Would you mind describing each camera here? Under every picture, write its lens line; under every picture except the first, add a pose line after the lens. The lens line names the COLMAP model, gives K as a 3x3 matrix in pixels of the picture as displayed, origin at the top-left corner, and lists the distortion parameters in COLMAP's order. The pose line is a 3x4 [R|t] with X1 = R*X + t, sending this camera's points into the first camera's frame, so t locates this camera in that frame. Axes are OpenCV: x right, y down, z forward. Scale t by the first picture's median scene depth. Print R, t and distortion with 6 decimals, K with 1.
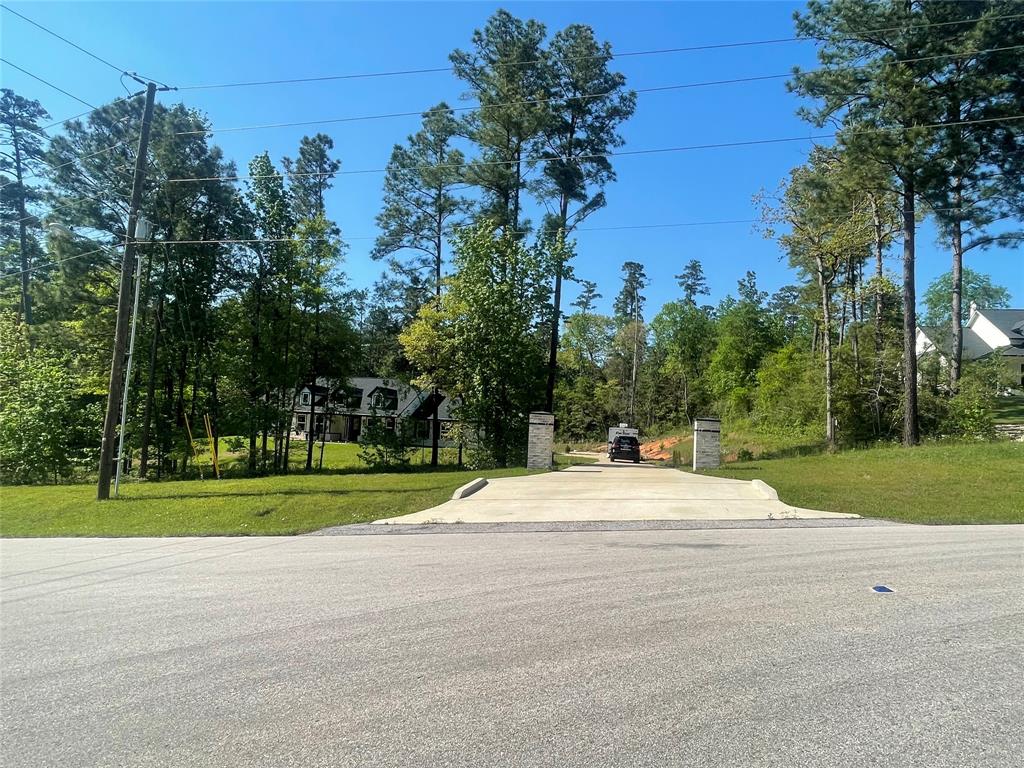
lens RADIAL K [[602.1, 0, 515.7], [0, 602.1, 387.9], [0, 0, 1]] dist [-0.018475, 0.013538]
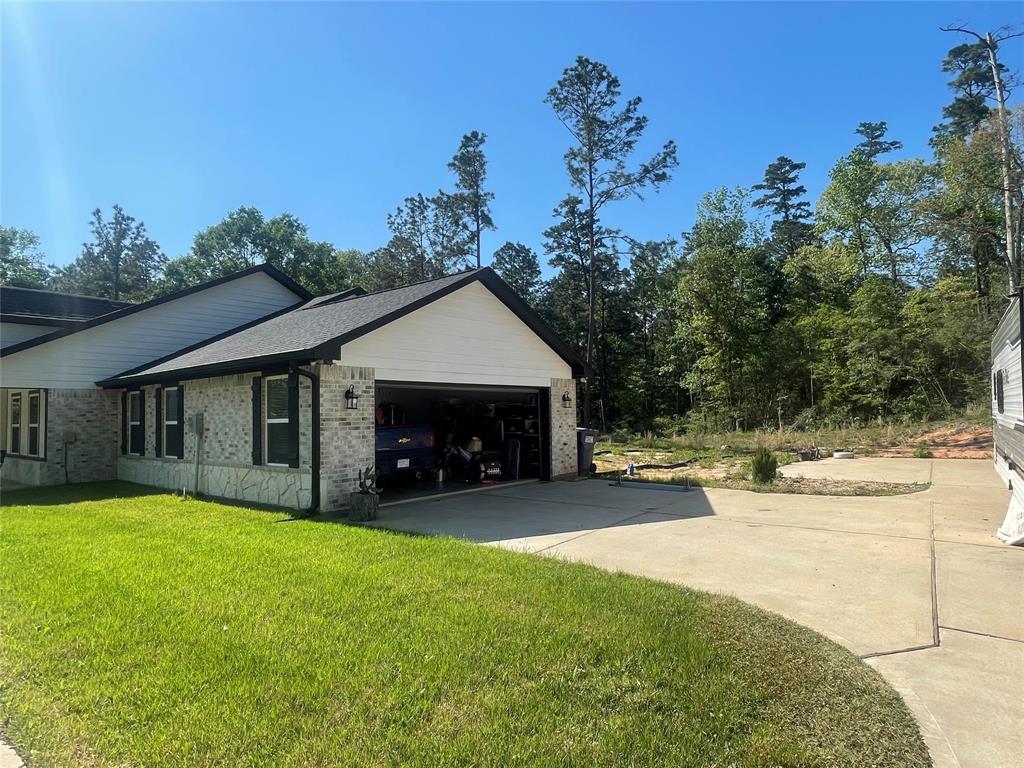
lens RADIAL K [[602.1, 0, 515.7], [0, 602.1, 387.9], [0, 0, 1]] dist [-0.018475, 0.013538]
pose [[0.891999, -0.096590, -0.441597, 0.066702], [0.100734, 0.994813, -0.014119, 0.042513], [0.440671, -0.031890, 0.897102, 0.479894]]
